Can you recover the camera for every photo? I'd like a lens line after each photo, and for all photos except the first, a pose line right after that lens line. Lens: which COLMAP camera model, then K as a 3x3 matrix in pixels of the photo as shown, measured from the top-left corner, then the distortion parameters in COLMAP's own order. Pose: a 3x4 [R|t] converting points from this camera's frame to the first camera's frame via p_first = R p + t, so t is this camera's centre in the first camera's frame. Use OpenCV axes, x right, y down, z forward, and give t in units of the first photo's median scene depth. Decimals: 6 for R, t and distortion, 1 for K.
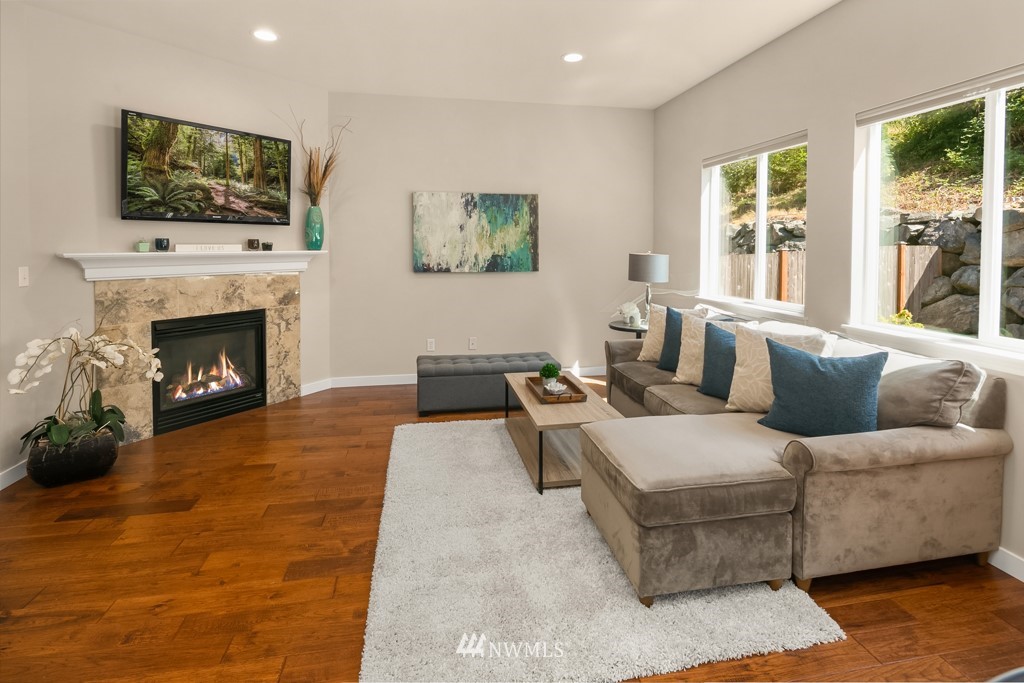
lens RADIAL K [[497.7, 0, 508.9], [0, 497.7, 252.1], [0, 0, 1]] dist [0.002891, 0.000036]
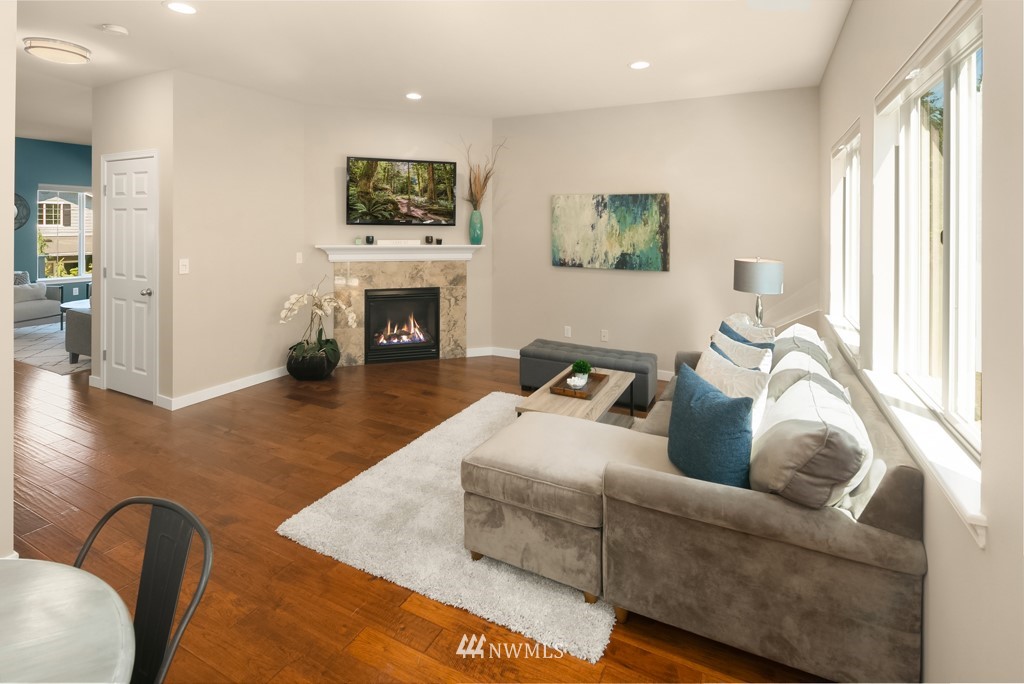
lens RADIAL K [[500.1, 0, 507.2], [0, 500.1, 223.9], [0, 0, 1]] dist [0.001593, -0.001528]
pose [[0.792839, 0.004390, -0.609415, 0.517528], [-0.017898, 0.999710, -0.016084, -0.042657], [0.609168, 0.023659, 0.792688, 0.031003]]
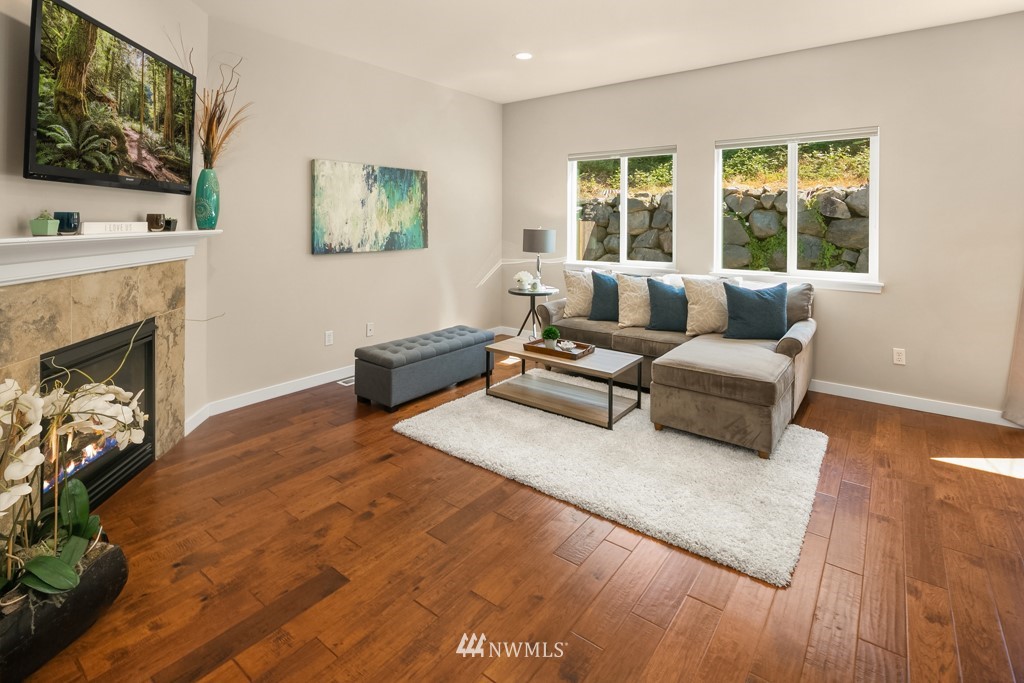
lens RADIAL K [[500.1, 0, 507.2], [0, 500.1, 223.4], [0, 0, 1]] dist [0.001593, -0.001528]
pose [[0.747802, -0.005345, 0.663901, -0.620559], [0.011971, 0.999914, -0.005433, -0.004355], [-0.663814, 0.012010, 0.747801, 0.181574]]
